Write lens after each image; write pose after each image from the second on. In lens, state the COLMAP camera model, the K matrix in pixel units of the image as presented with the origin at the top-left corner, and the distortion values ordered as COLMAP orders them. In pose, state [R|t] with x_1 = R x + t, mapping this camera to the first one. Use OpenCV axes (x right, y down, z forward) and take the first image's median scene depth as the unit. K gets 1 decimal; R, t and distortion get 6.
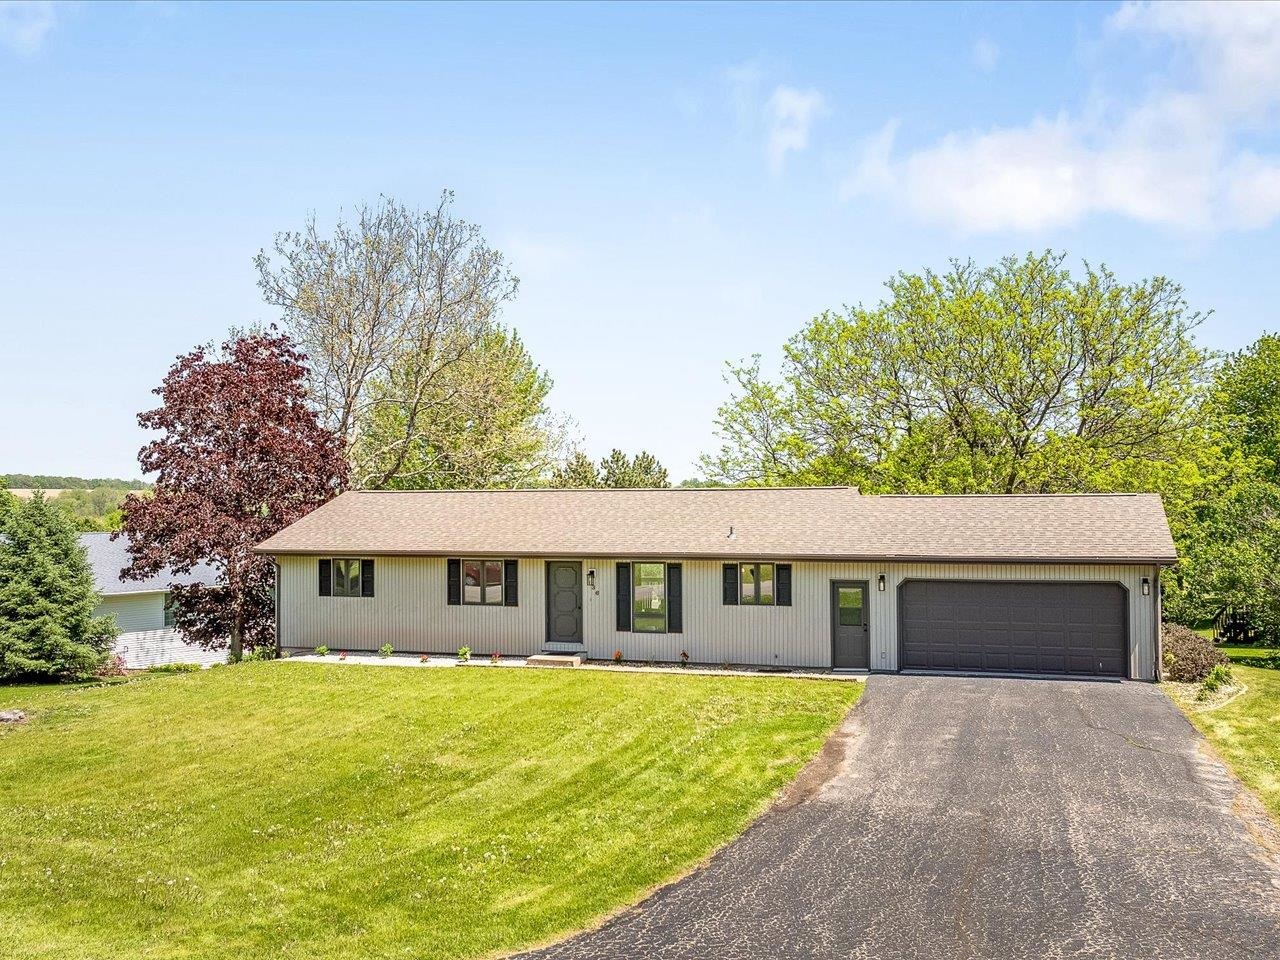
lens RADIAL K [[1223.0, 0, 646.0], [0, 1223.0, 479.7], [0, 0, 1]] dist [-0.011546, -0.033458]
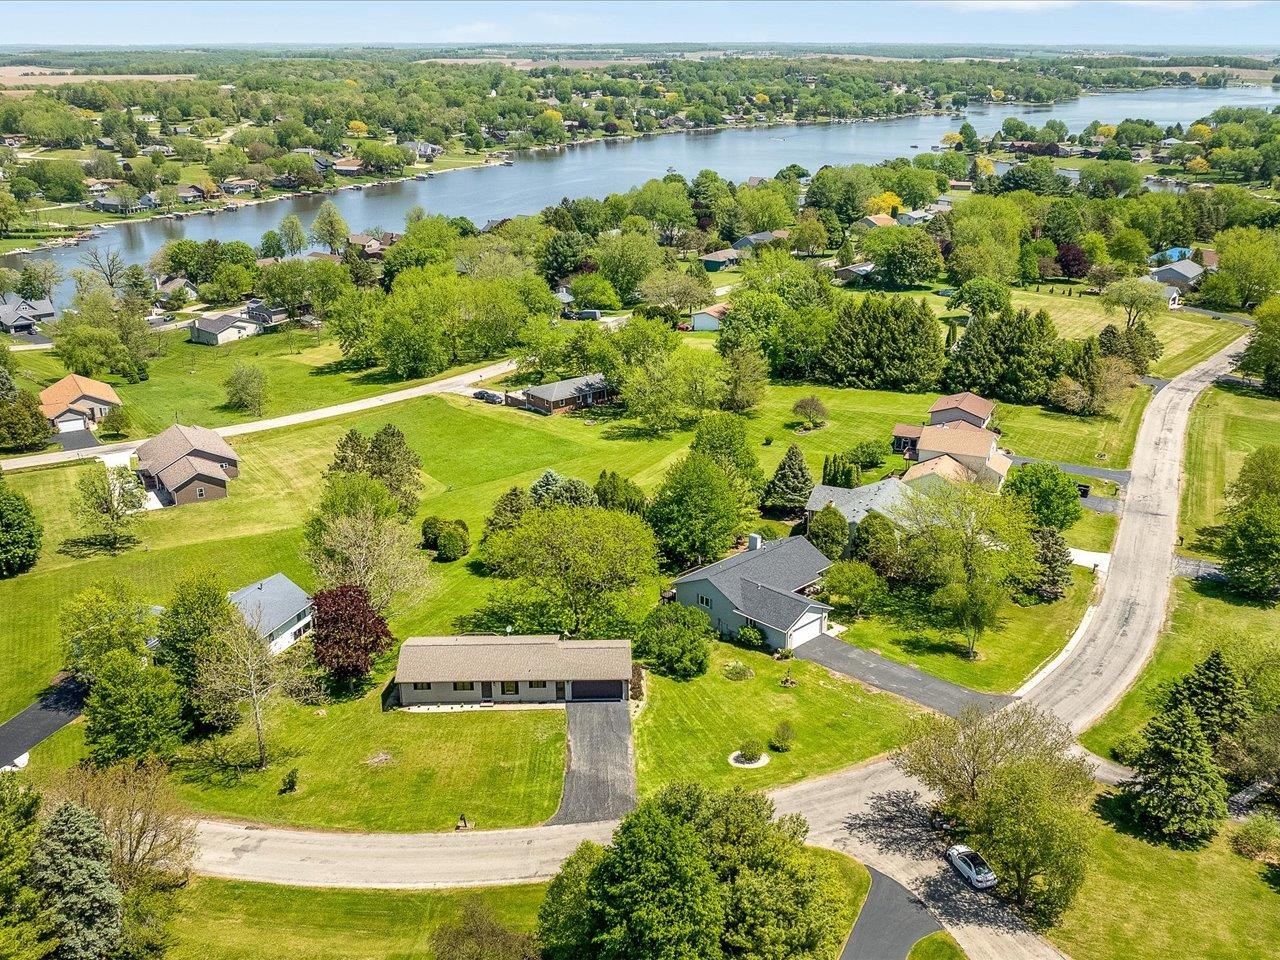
lens RADIAL K [[1223.0, 0, 646.0], [0, 1223.0, 479.7], [0, 0, 1]] dist [-0.011546, -0.033458]
pose [[0.940013, -0.111348, 0.322454, -0.790124], [-0.008629, 0.937168, 0.348772, -1.931093], [-0.341028, -0.330632, 0.879990, -2.432674]]
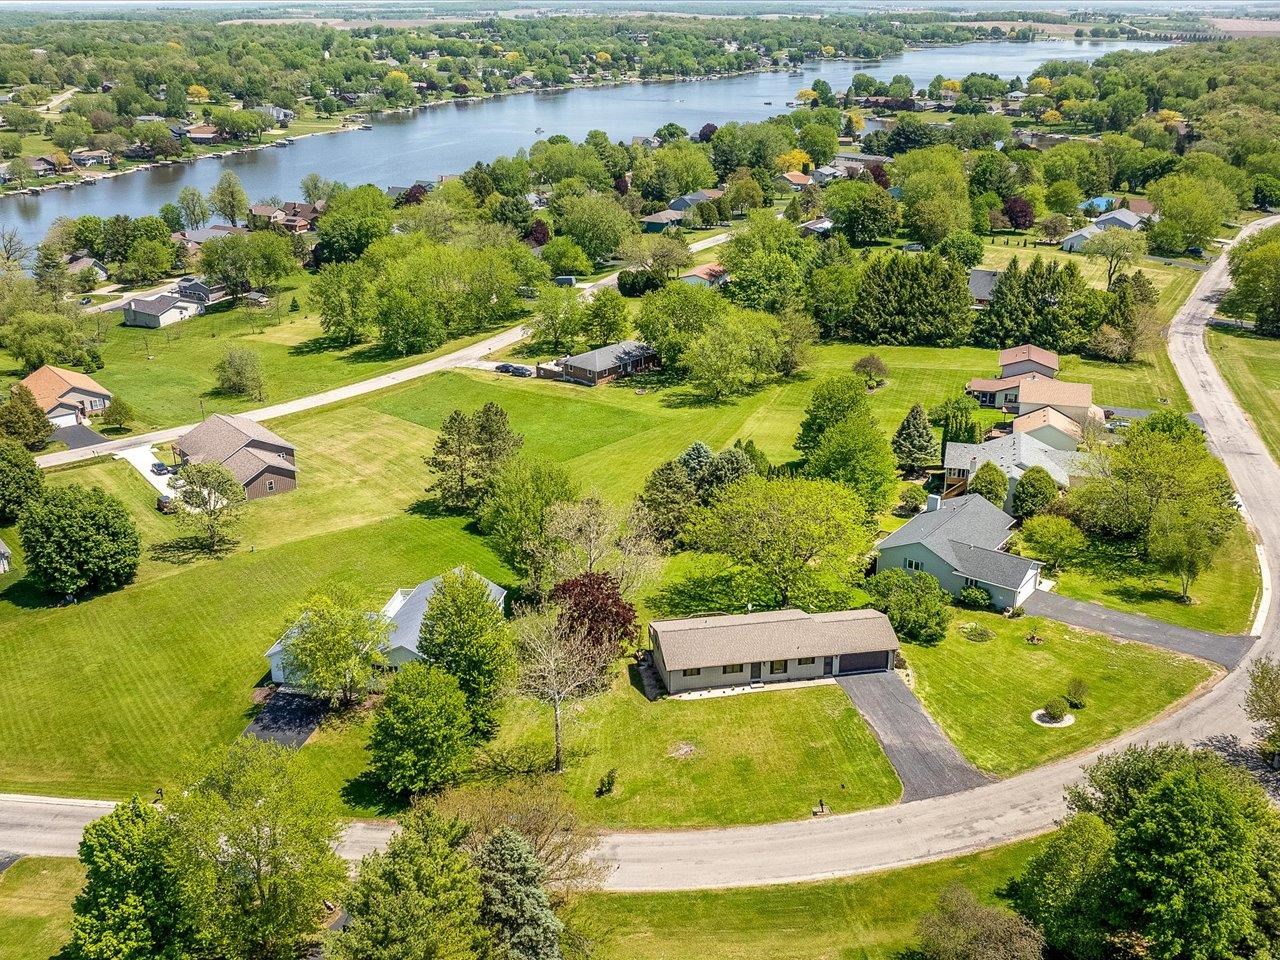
lens RADIAL K [[1223.0, 0, 646.0], [0, 1223.0, 479.7], [0, 0, 1]] dist [-0.011546, -0.033458]
pose [[0.878867, -0.172992, 0.444597, -1.996861], [-0.007819, 0.926590, 0.375992, -1.912312], [-0.477003, -0.333924, 0.812997, -1.760766]]
